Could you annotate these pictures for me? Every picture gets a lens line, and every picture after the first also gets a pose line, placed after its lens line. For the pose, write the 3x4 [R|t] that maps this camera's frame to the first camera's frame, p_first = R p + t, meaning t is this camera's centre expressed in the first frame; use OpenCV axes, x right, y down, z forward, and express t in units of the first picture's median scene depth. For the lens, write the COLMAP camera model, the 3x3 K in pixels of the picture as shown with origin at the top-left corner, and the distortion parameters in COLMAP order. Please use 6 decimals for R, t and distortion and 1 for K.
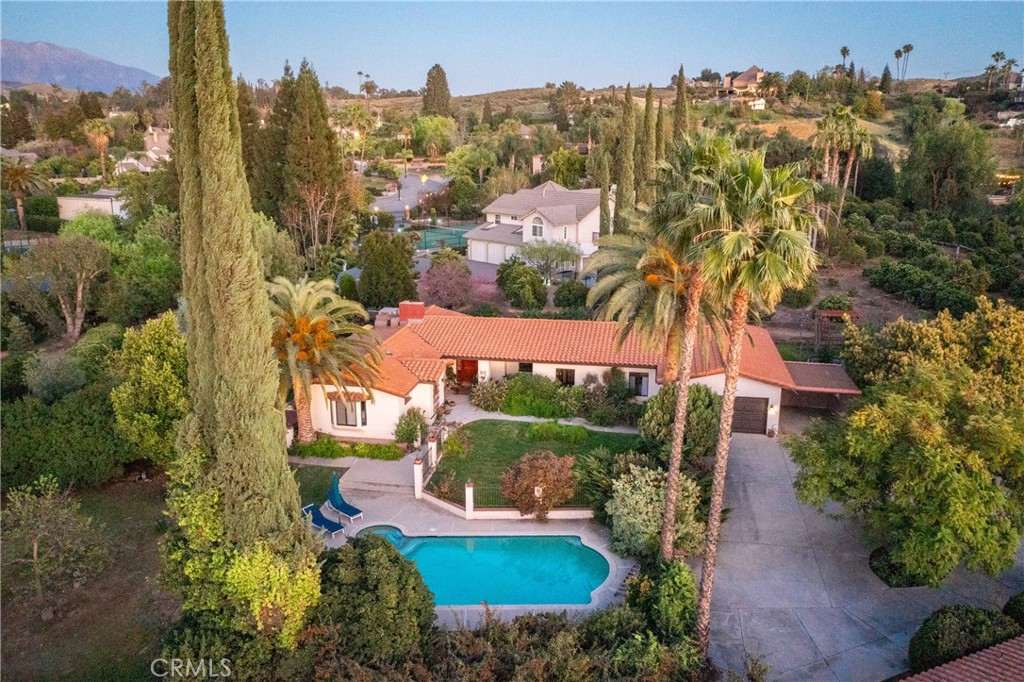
lens RADIAL K [[799.1, 0, 512.0], [0, 799.1, 341.0], [0, 0, 1]] dist [-0.026551, 0.002026]
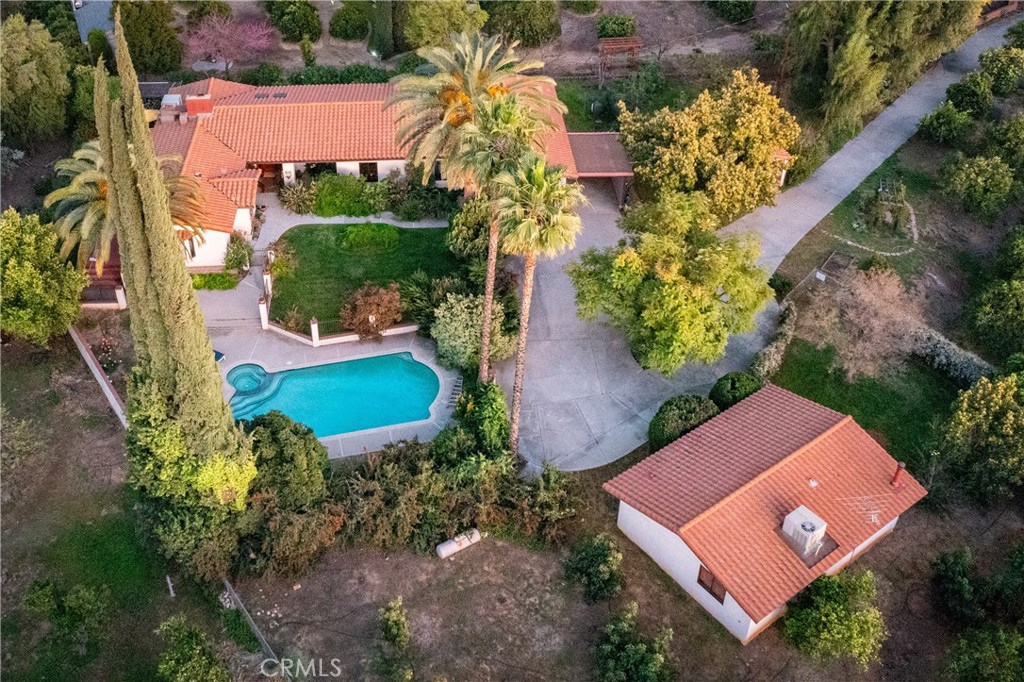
lens RADIAL K [[1056.3, 0, 451.3], [0, 1056.3, 268.6], [0, 0, 1]] dist [-0.031551, 0.001756]
pose [[0.974911, -0.136099, 0.176140, -0.123423], [0.062476, 0.926801, 0.370321, -0.473457], [-0.213647, -0.350025, 0.912051, -0.456819]]
